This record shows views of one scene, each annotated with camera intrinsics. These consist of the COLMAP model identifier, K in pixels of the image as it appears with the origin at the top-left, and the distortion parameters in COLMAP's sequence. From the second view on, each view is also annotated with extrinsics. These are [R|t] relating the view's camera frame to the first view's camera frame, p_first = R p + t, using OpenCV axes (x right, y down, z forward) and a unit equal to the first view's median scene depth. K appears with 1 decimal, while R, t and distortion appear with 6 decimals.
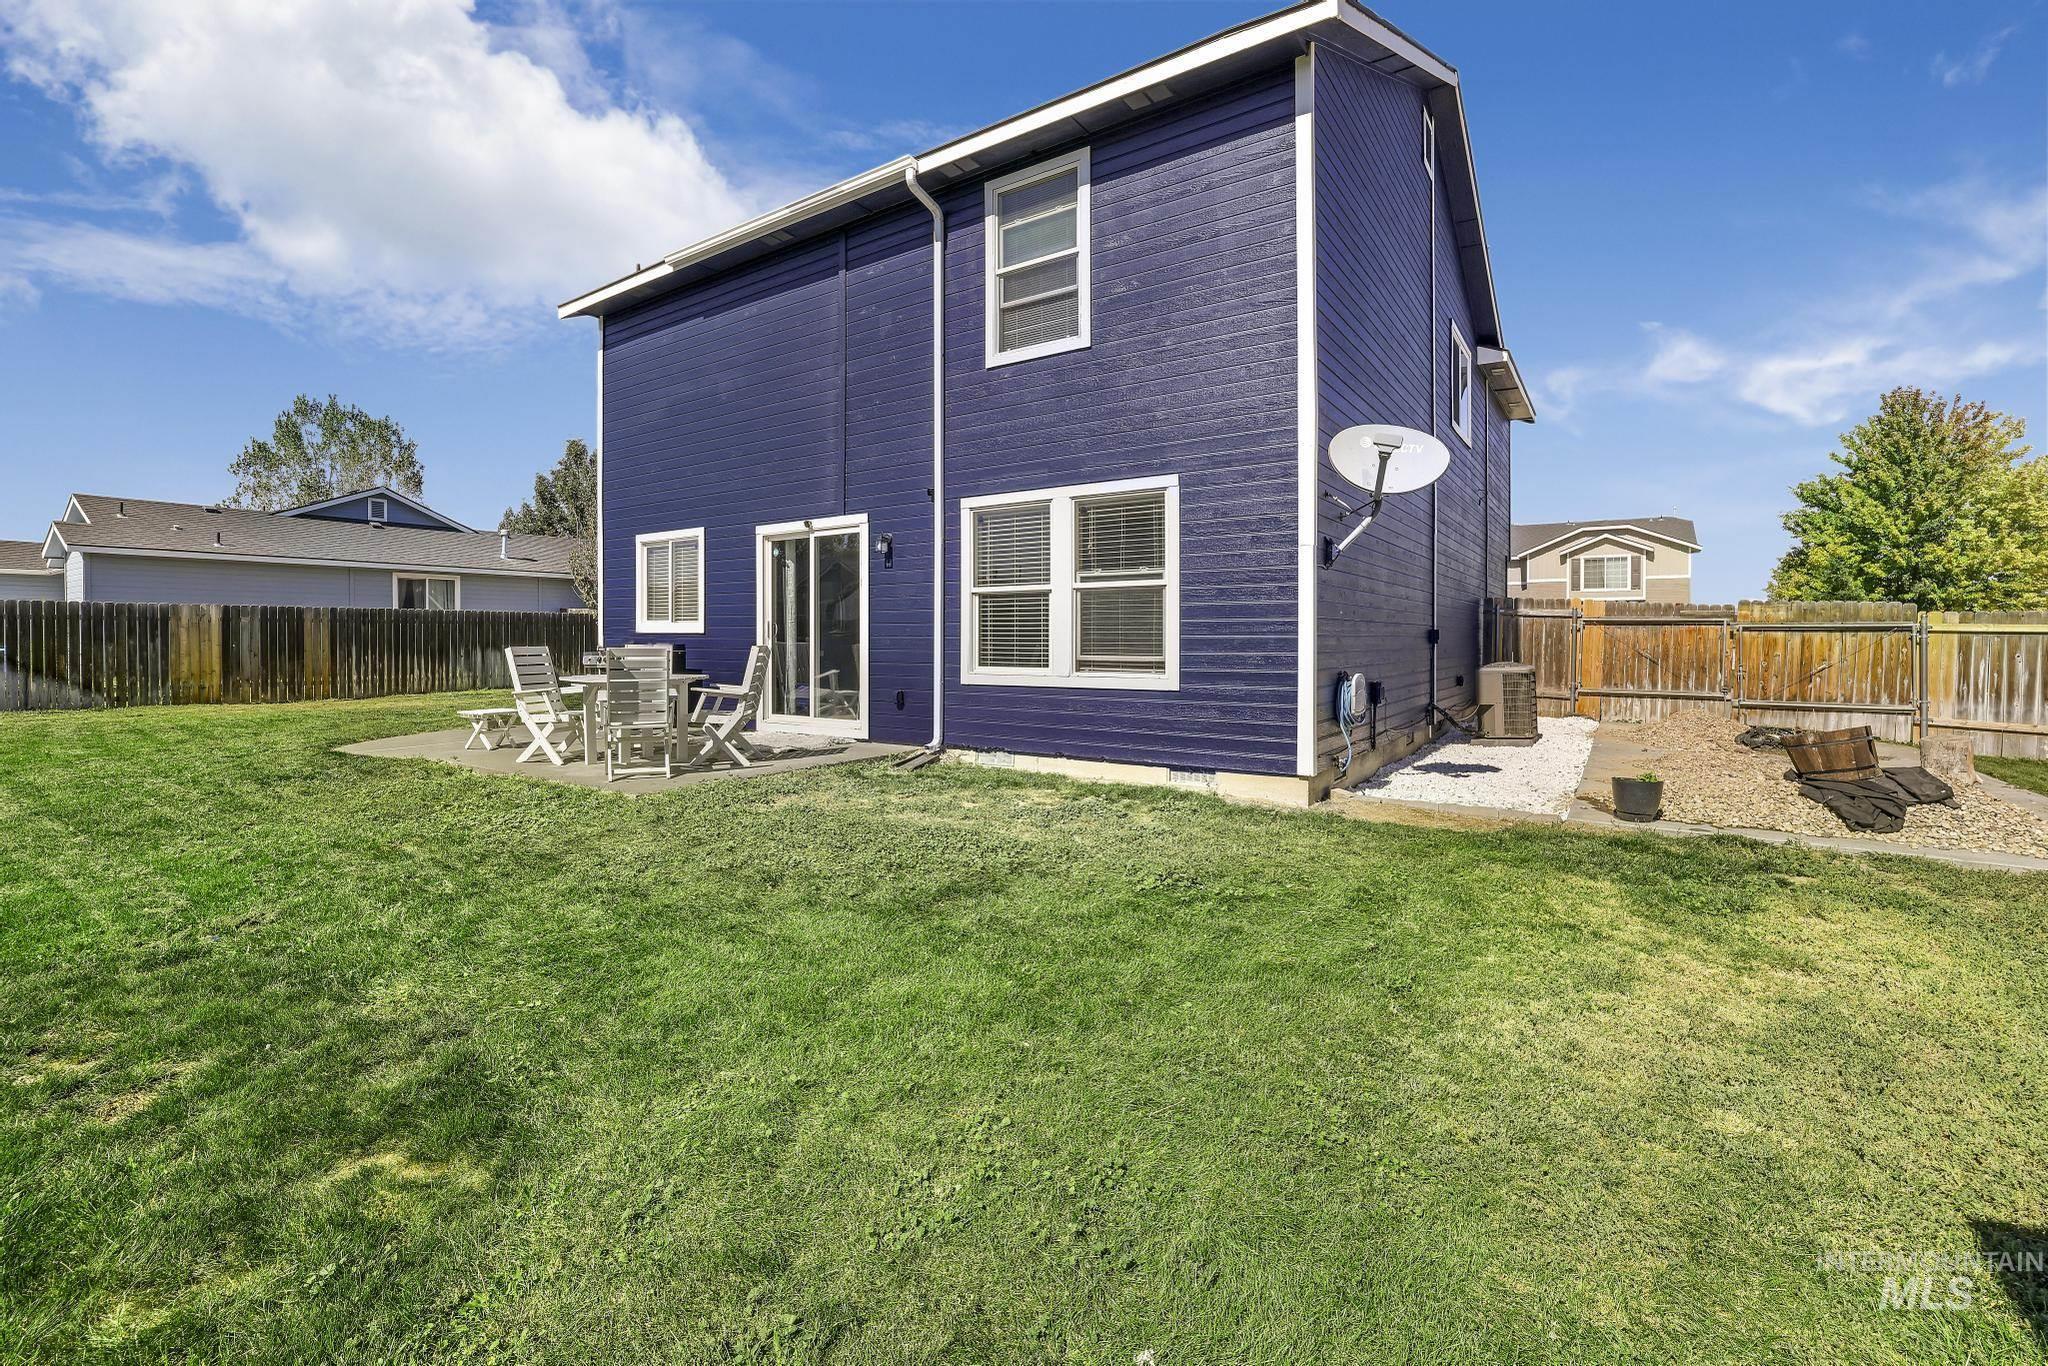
lens RADIAL K [[921.3, 0, 1023.6], [0, 921.3, 663.5], [0, 0, 1]] dist [-0.033145, 0.000216]
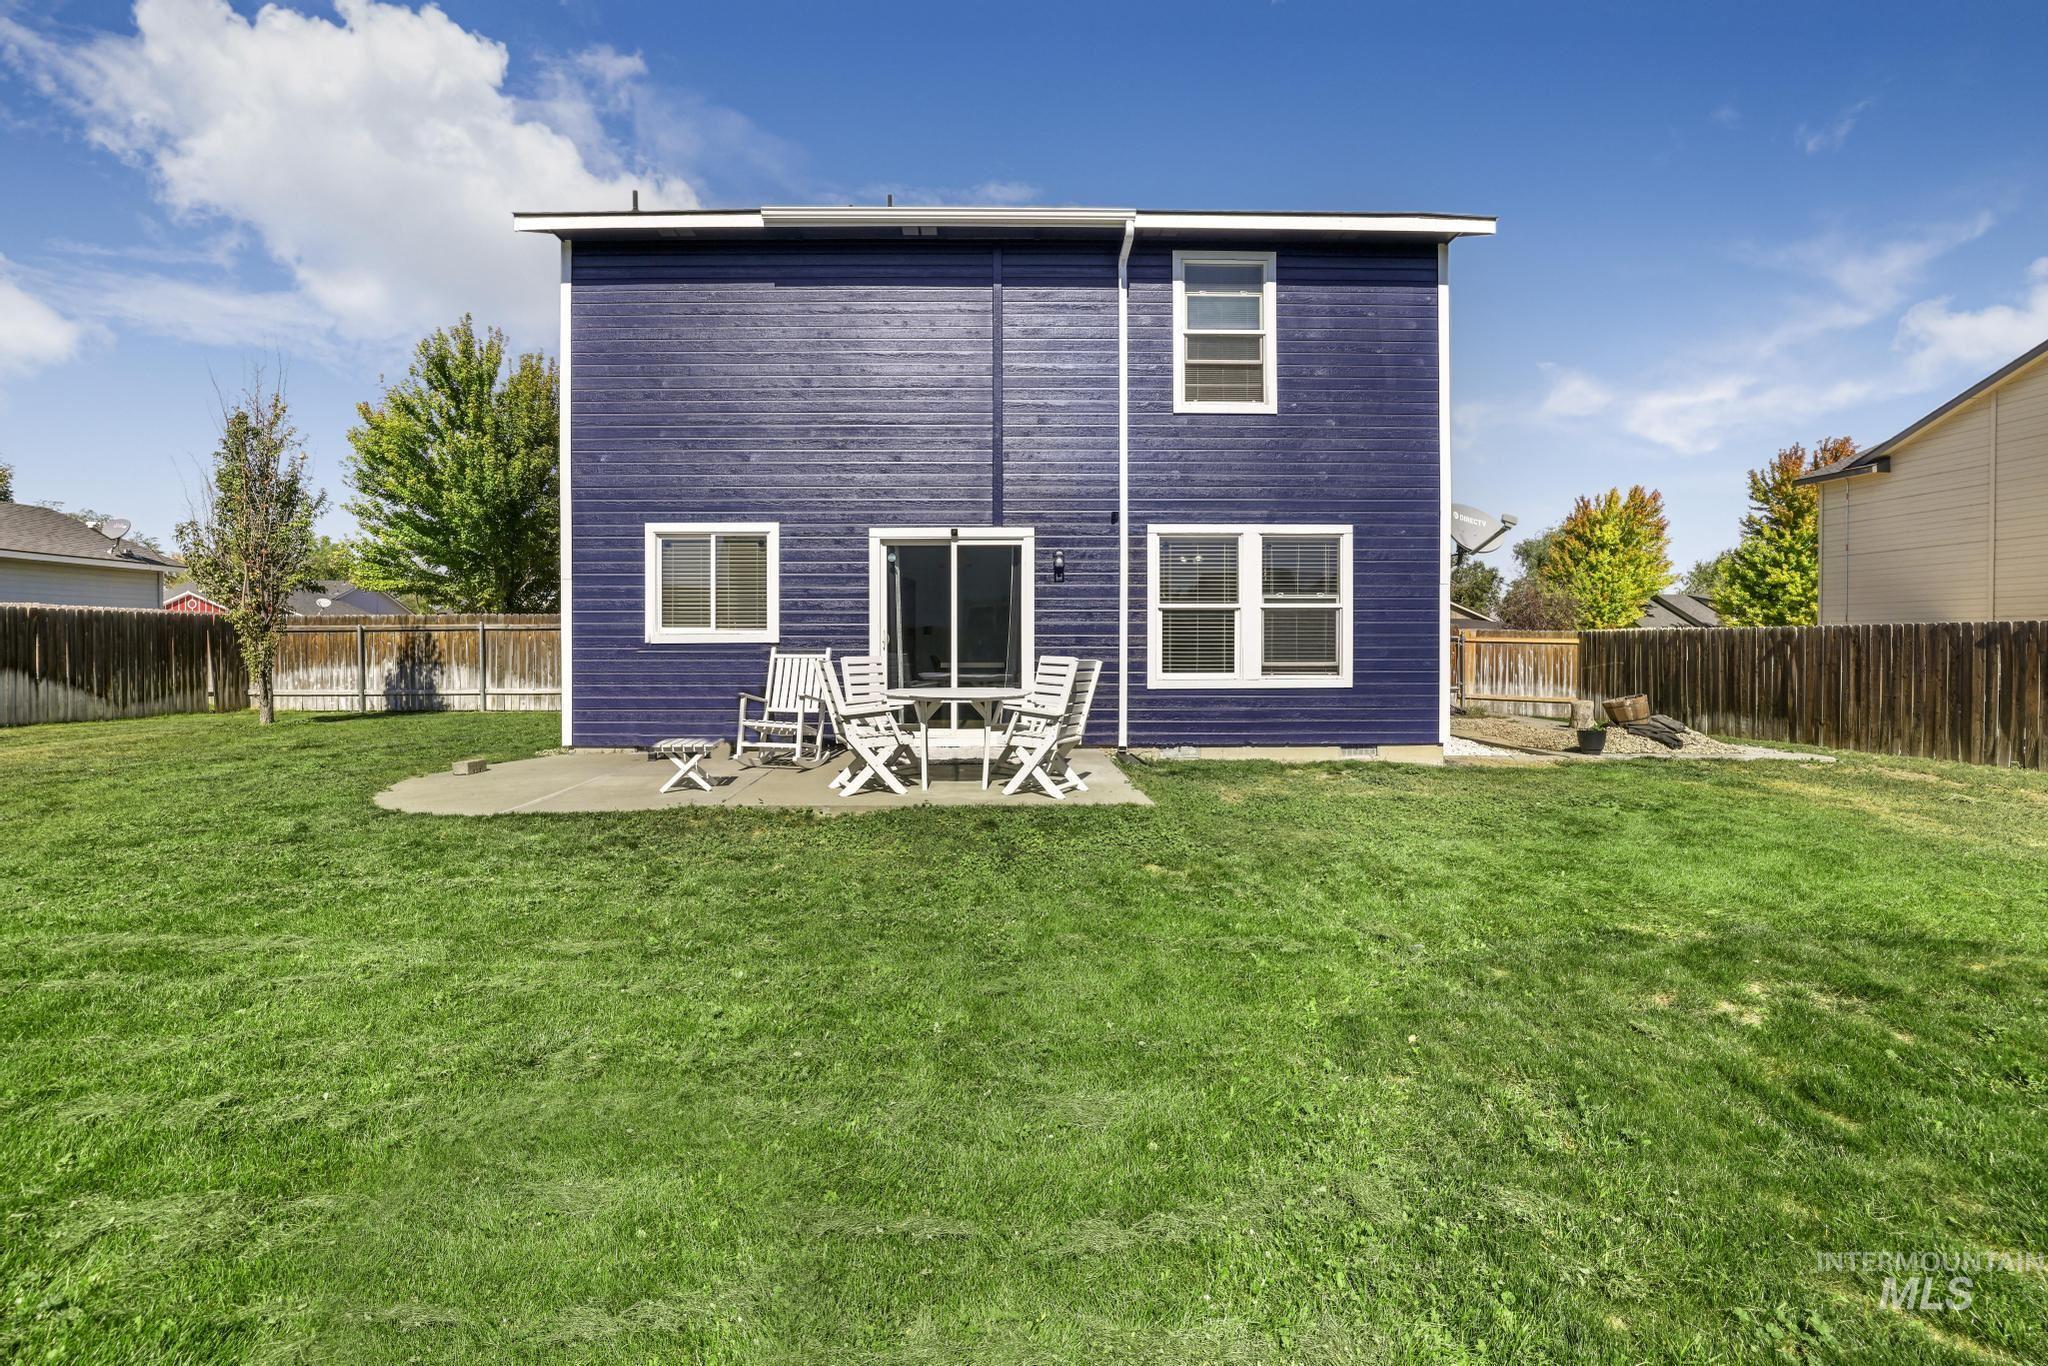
lens RADIAL K [[921.3, 0, 1023.6], [0, 921.3, 663.5], [0, 0, 1]] dist [-0.033145, 0.000216]
pose [[0.802212, -0.013829, 0.596879, -0.891397], [0.016988, 0.999856, 0.000333, -0.012376], [-0.596798, 0.009873, 0.802331, 0.198503]]
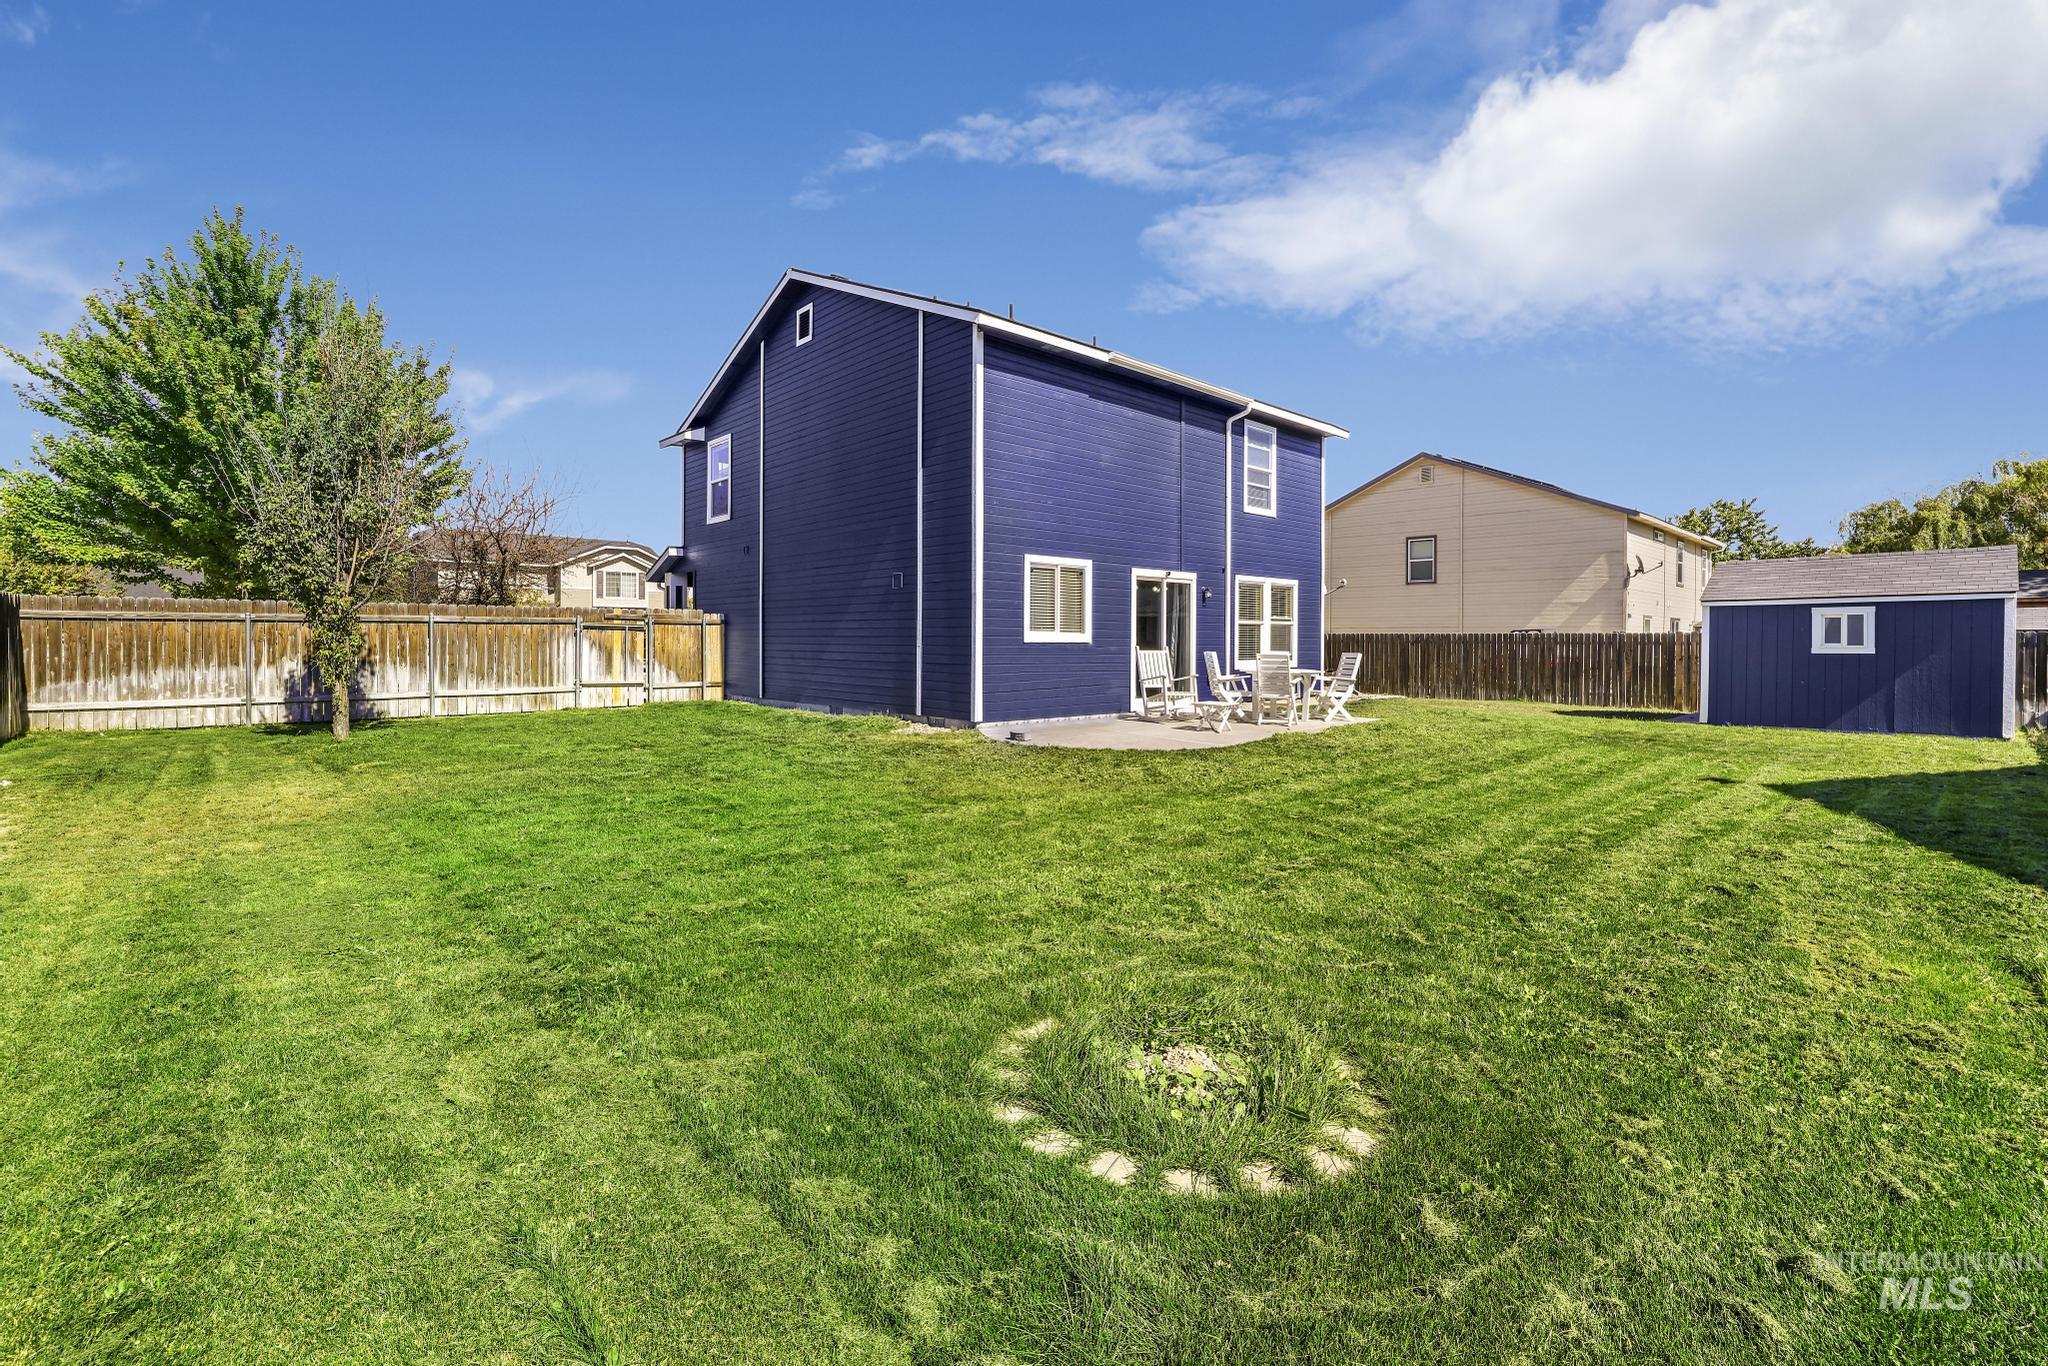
lens RADIAL K [[858.4, 0, 1034.0], [0, 858.4, 651.0], [0, 0, 1]] dist [0.012929, -0.000154]
pose [[0.218232, -0.012493, 0.975817, -2.003442], [0.020068, 0.999764, 0.008312, -0.042205], [-0.975691, 0.017769, 0.218431, 1.056120]]
